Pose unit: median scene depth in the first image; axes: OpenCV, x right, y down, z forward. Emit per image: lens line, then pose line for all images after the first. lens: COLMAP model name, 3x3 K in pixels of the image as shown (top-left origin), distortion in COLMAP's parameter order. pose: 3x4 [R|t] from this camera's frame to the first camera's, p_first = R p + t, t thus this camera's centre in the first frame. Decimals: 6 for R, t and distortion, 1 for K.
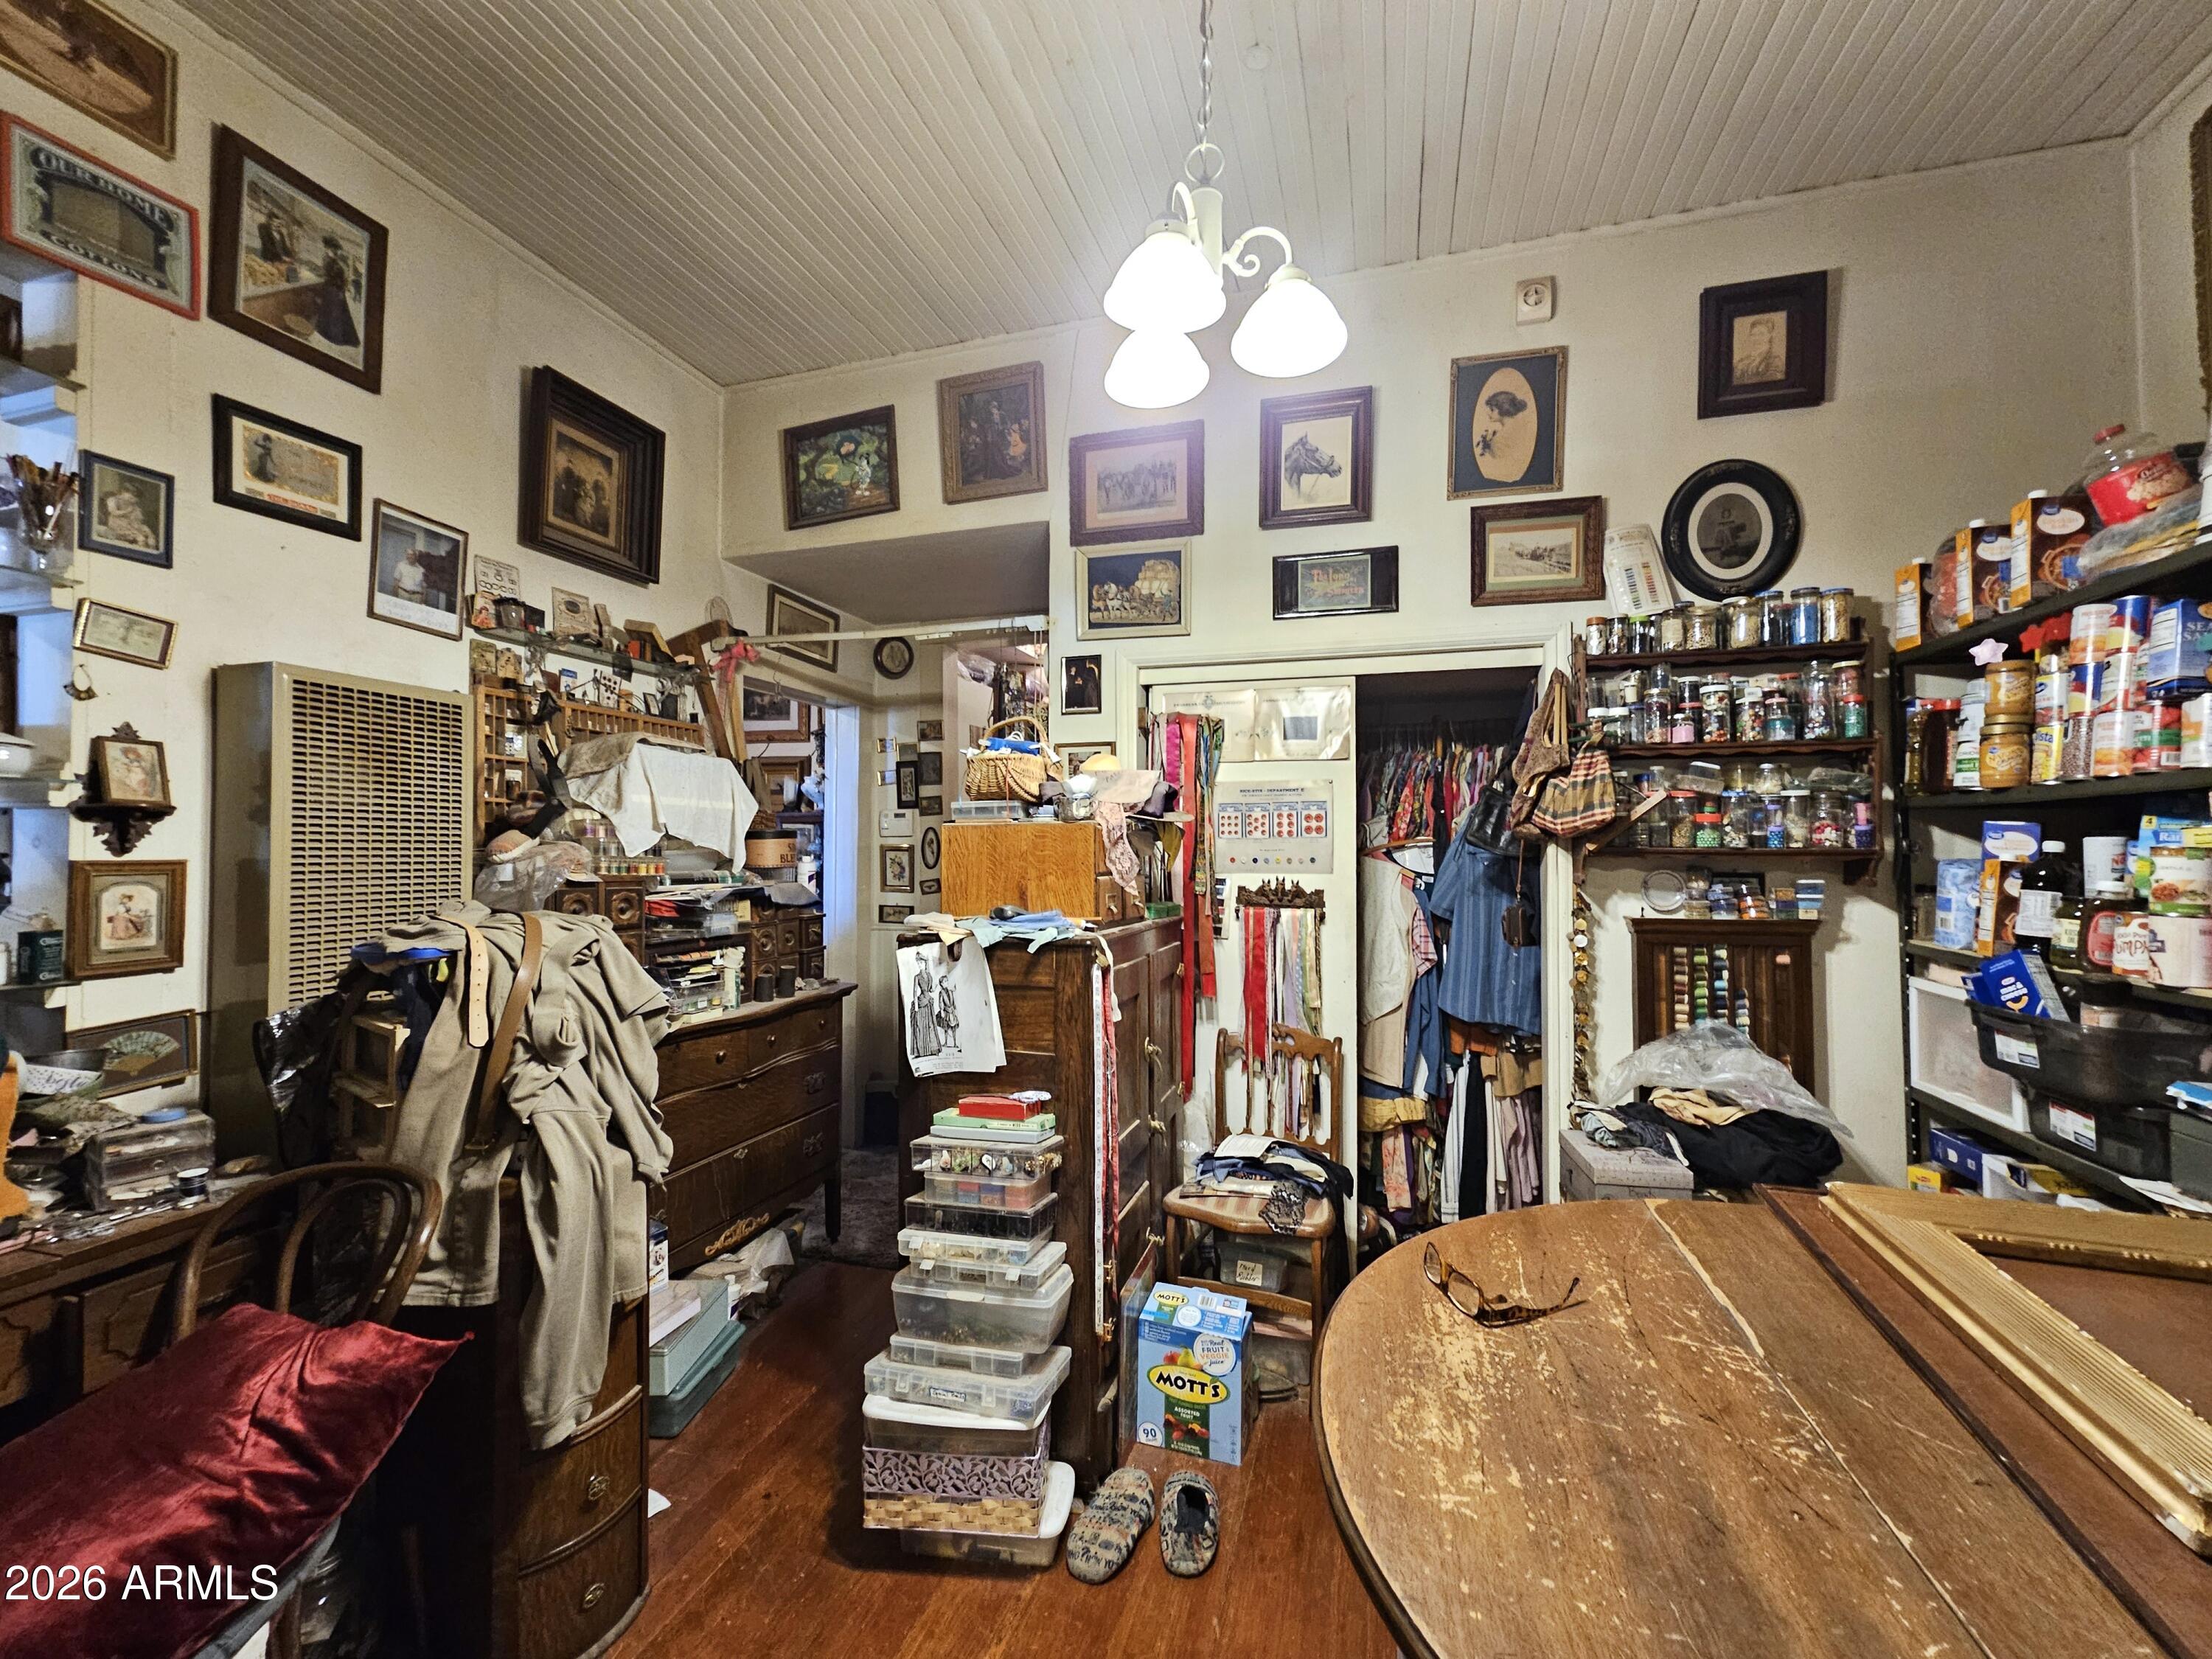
lens RADIAL K [[904.7, 0, 1103.4], [0, 904.7, 831.3], [0, 0, 1]] dist [0.000153, 0.000704]
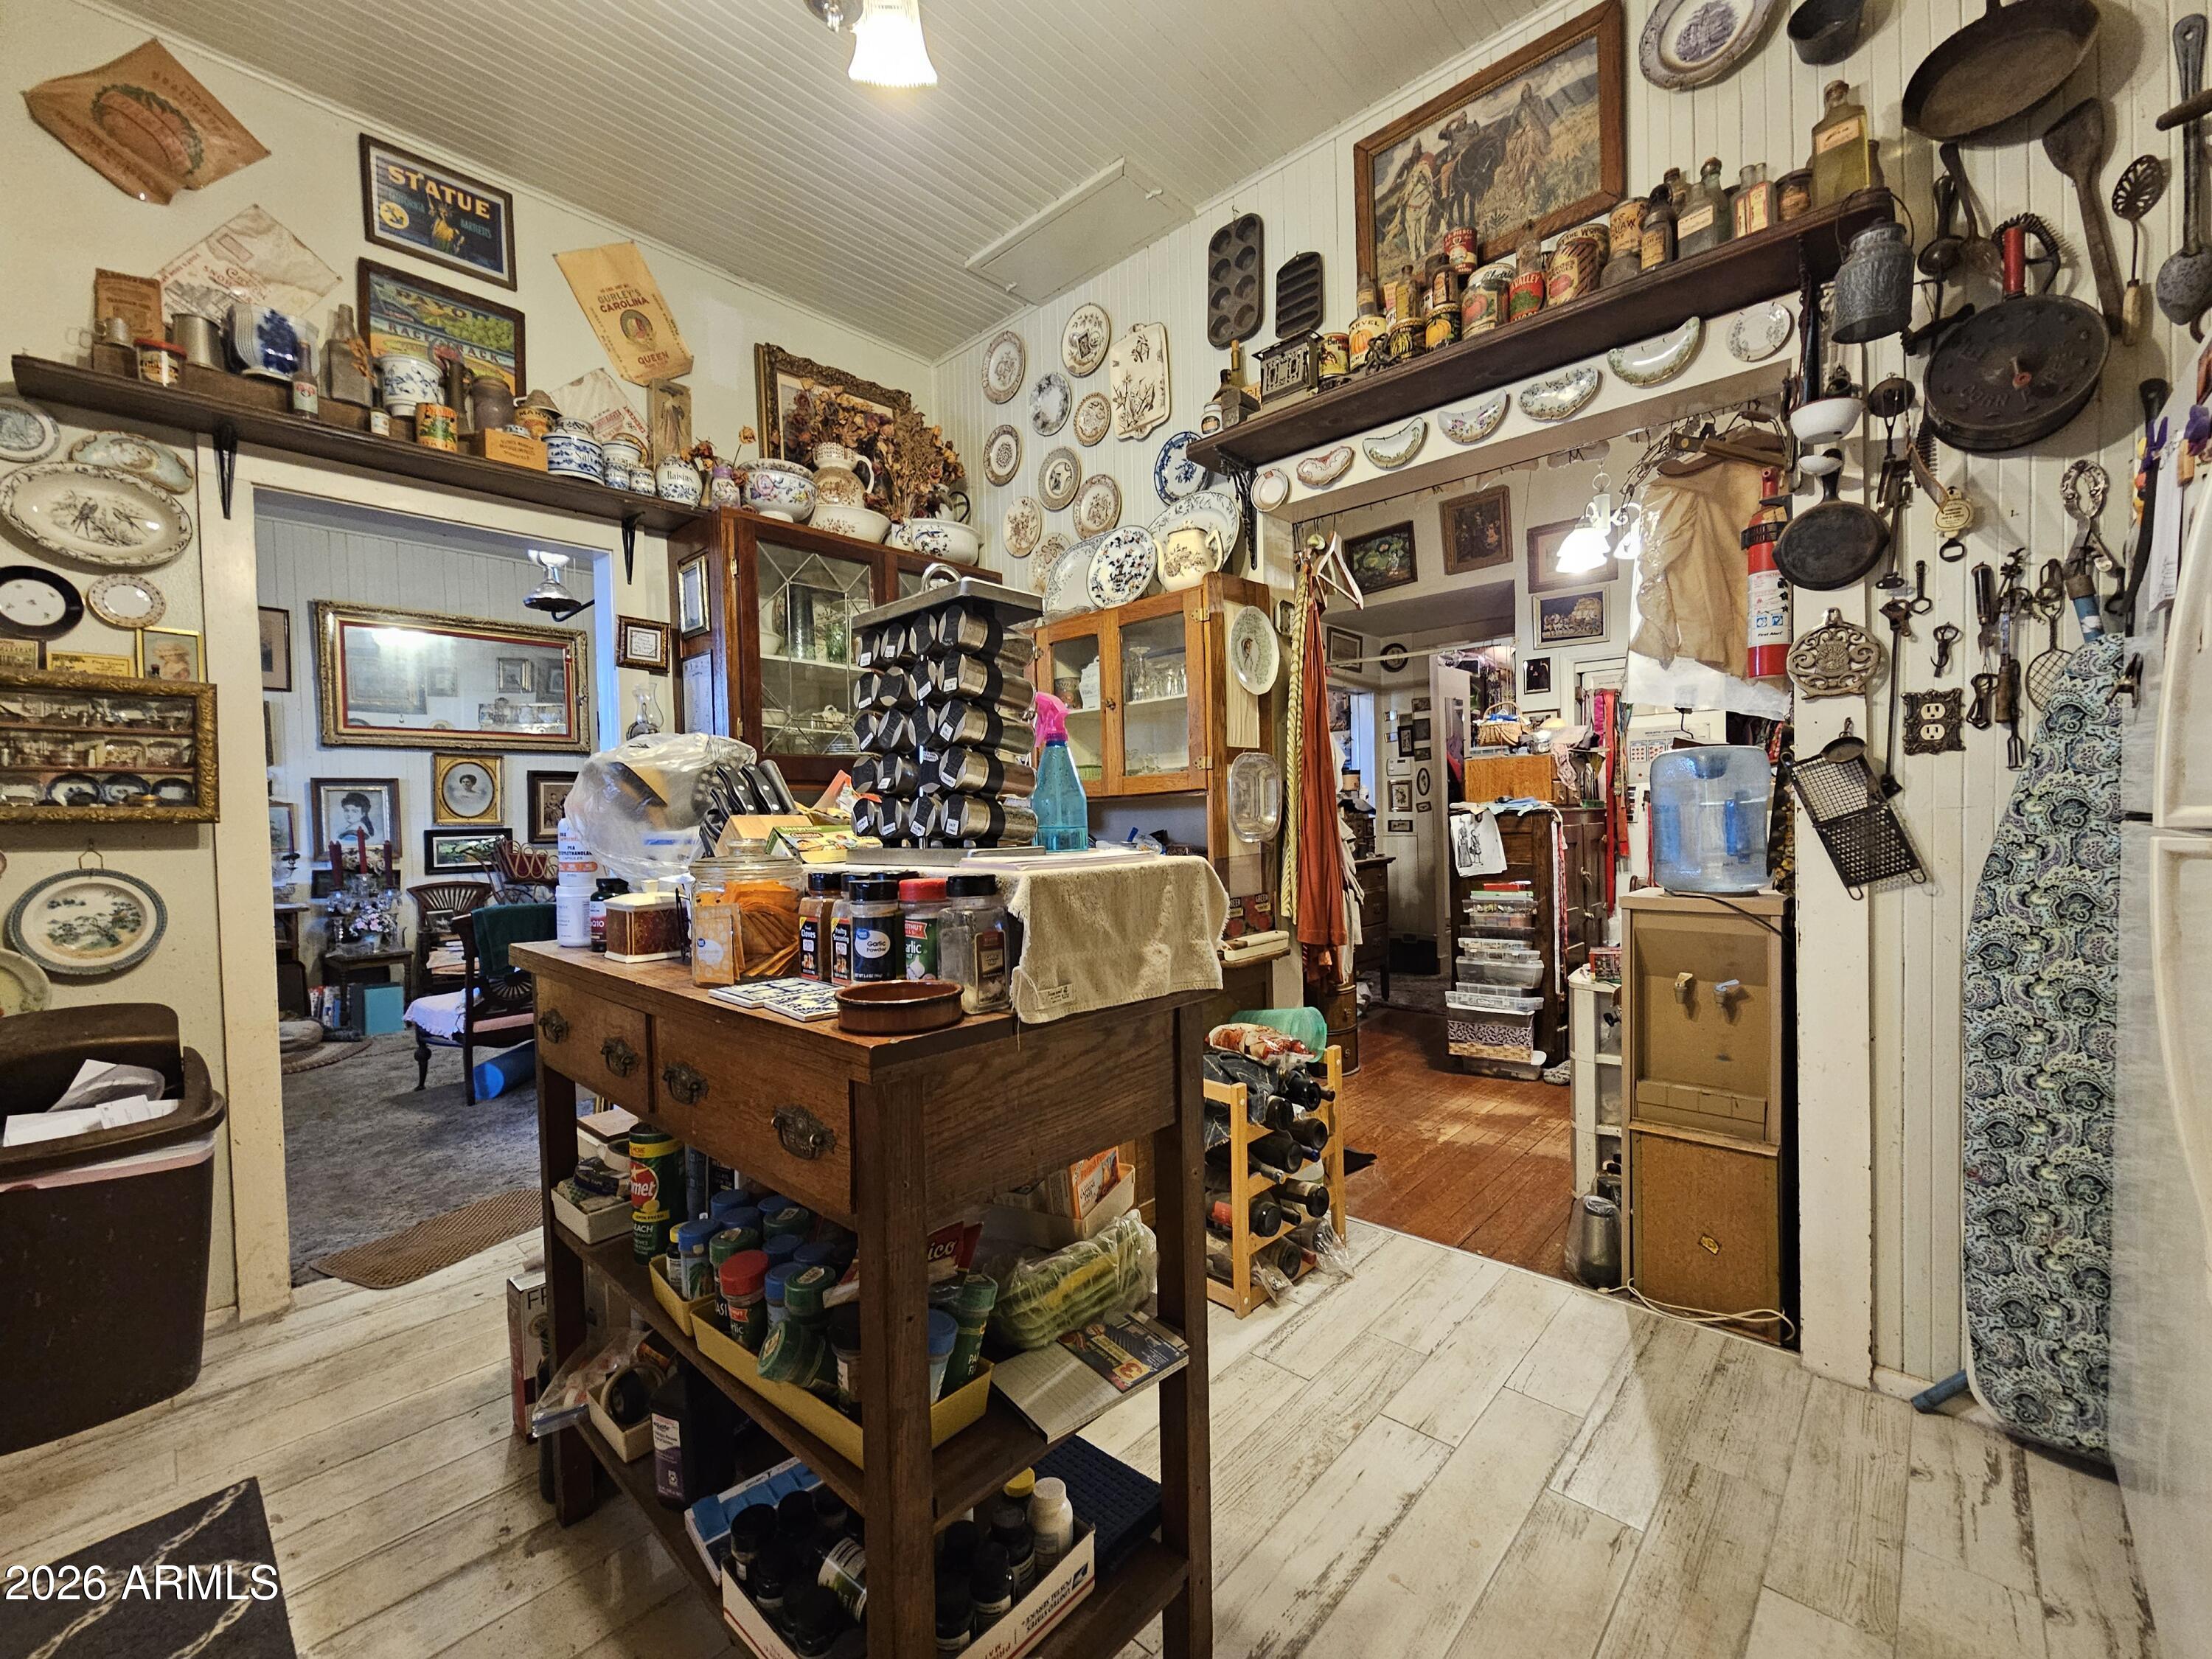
lens RADIAL K [[904.7, 0, 1103.4], [0, 904.7, 831.3], [0, 0, 1]] dist [0.000153, 0.000704]
pose [[0.902237, -0.013318, -0.431036, -0.033025], [0.033040, 0.998720, 0.038303, 0.040297], [0.429974, -0.048800, 0.901522, -0.962090]]
